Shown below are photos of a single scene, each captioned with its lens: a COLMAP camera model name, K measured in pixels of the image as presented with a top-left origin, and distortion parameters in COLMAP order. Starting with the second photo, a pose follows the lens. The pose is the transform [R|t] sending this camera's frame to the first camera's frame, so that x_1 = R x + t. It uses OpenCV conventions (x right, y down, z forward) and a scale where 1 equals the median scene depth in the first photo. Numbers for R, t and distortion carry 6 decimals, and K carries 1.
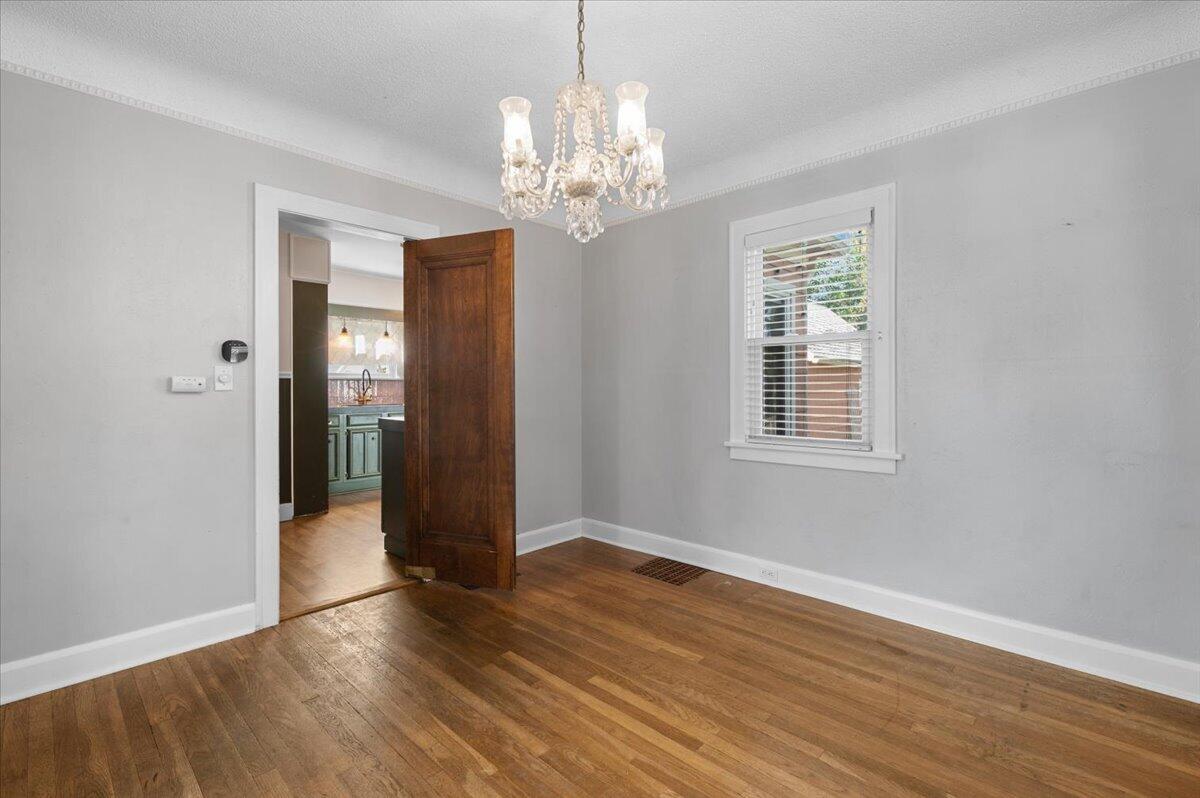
lens RADIAL K [[530.0, 0, 598.4], [0, 530.0, 386.3], [0, 0, 1]] dist [0.017336, -0.007286]
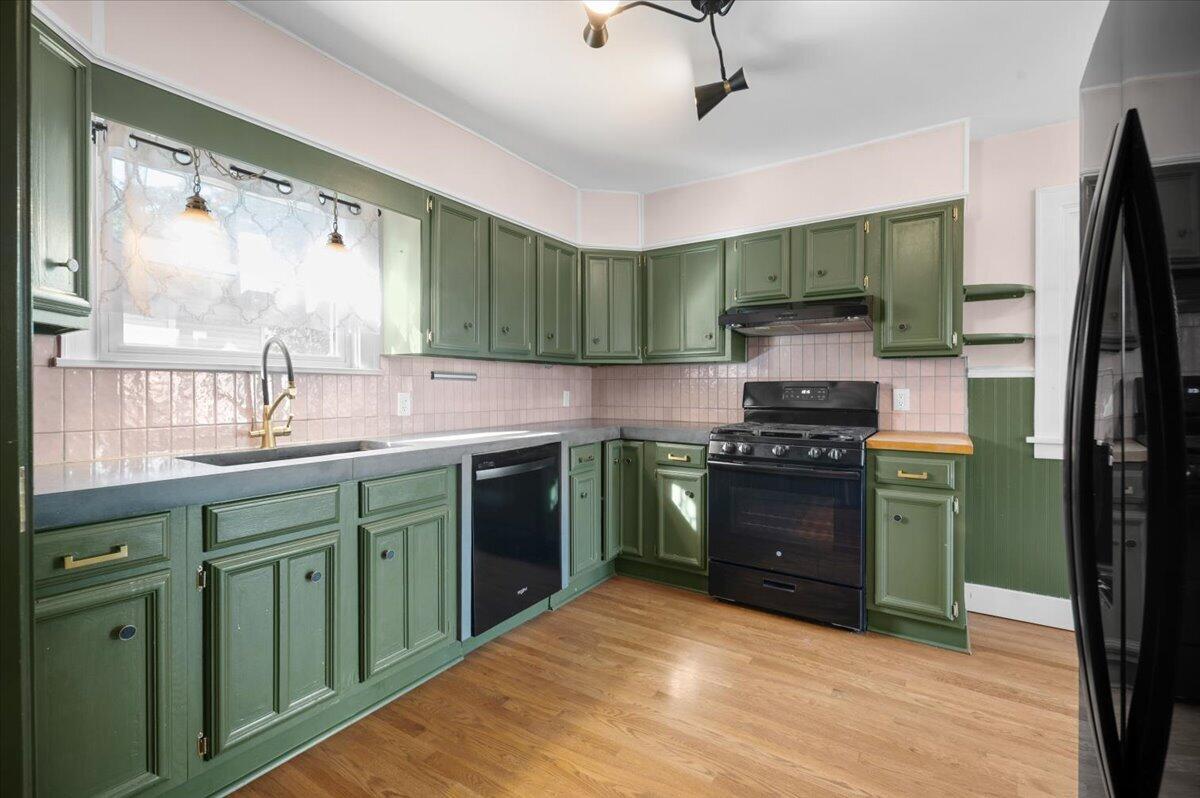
lens RADIAL K [[530.0, 0, 598.4], [0, 530.0, 386.3], [0, 0, 1]] dist [0.017336, -0.007286]
pose [[0.984800, 0.001427, 0.173689, -0.301837], [-0.001184, 0.999998, -0.001503, -0.002578], [-0.173690, 0.001274, 0.984799, 0.651471]]
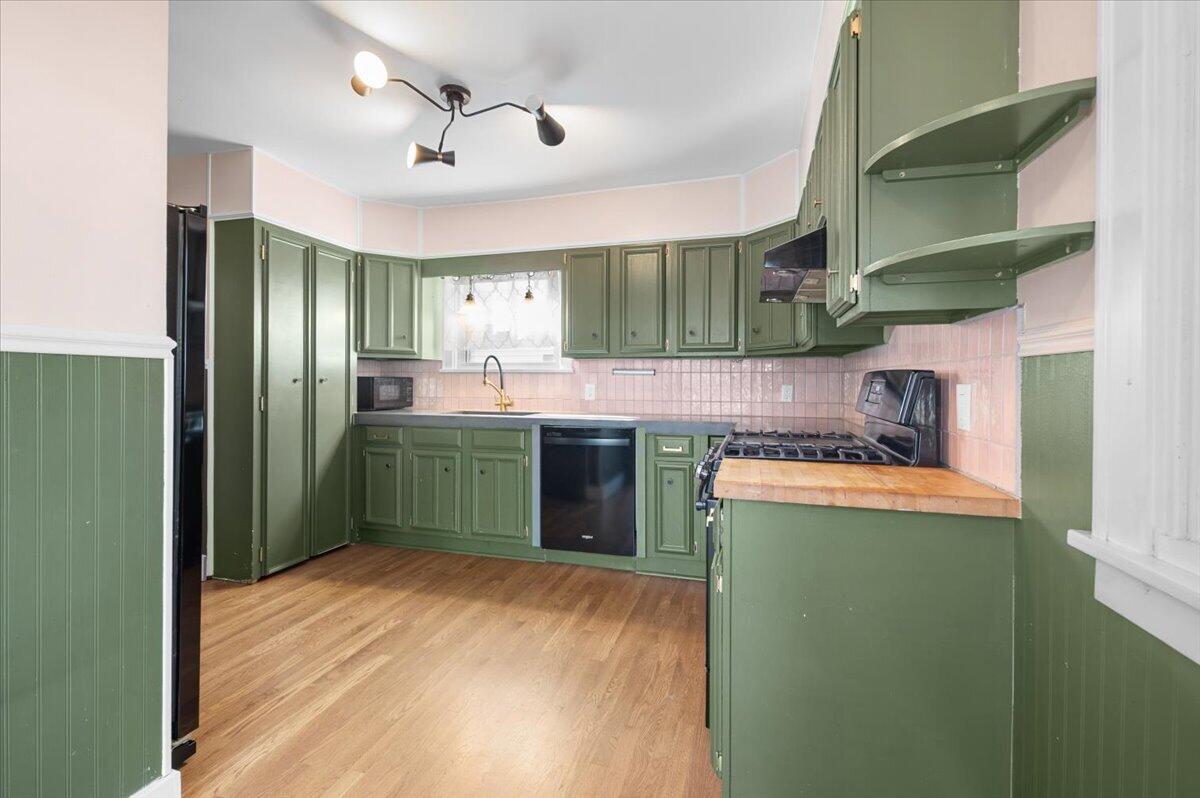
lens RADIAL K [[524.0, 0, 602.4], [0, 524.0, 377.2], [0, 0, 1]] dist [-0.000977, -0.007126]
pose [[0.454289, -0.002553, -0.890851, 0.174814], [-0.003841, 0.999981, -0.004824, -0.003299], [0.890846, 0.005613, 0.454271, 0.833952]]
